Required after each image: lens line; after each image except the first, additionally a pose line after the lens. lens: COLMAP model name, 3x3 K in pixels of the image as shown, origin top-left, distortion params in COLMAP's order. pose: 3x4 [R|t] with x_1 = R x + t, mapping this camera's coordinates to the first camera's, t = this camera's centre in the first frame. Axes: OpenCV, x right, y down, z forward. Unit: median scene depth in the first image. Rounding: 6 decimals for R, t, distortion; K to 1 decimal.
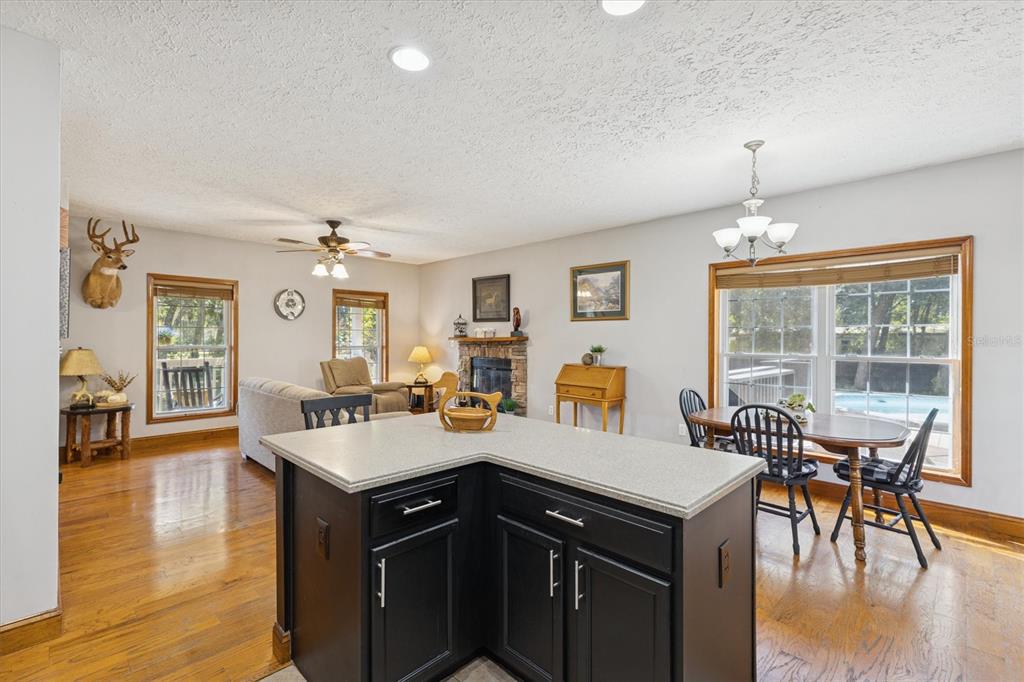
lens RADIAL K [[455.9, 0, 513.5], [0, 455.9, 339.5], [0, 0, 1]] dist [0.000989, 0.001831]
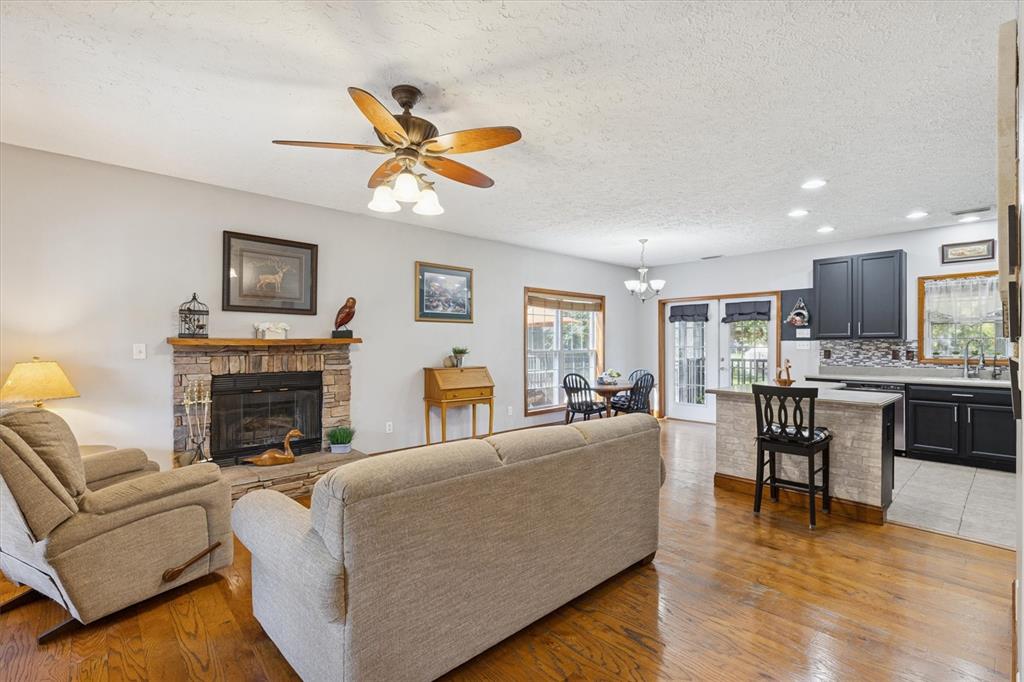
lens RADIAL K [[455.9, 0, 519.5], [0, 455.9, 346.9], [0, 0, 1]] dist [0.000989, 0.001831]
pose [[0.040685, -0.013880, 0.999076, -0.802754], [0.004629, 0.999895, 0.013703, -0.000908], [-0.999161, 0.004067, 0.040745, 0.805384]]
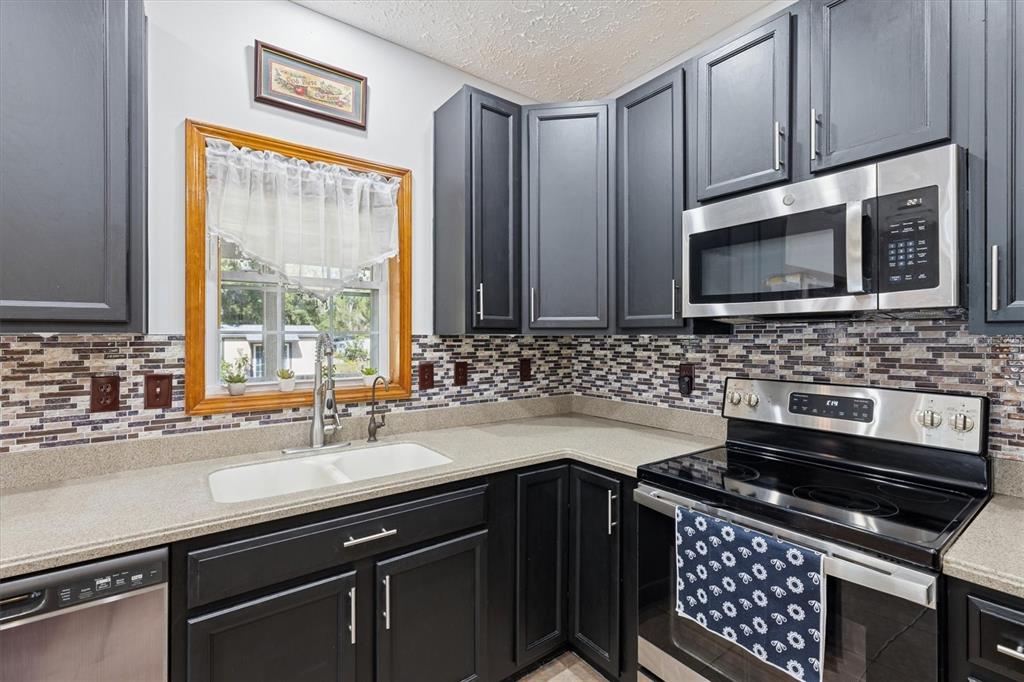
lens RADIAL K [[455.9, 0, 517.4], [0, 455.9, 333.5], [0, 0, 1]] dist [0.000989, 0.001831]
pose [[-0.989187, -0.003276, 0.146624, -0.014977], [-0.004255, 0.999971, -0.006364, 0.001119], [-0.146598, -0.006919, -0.989172, 0.227446]]
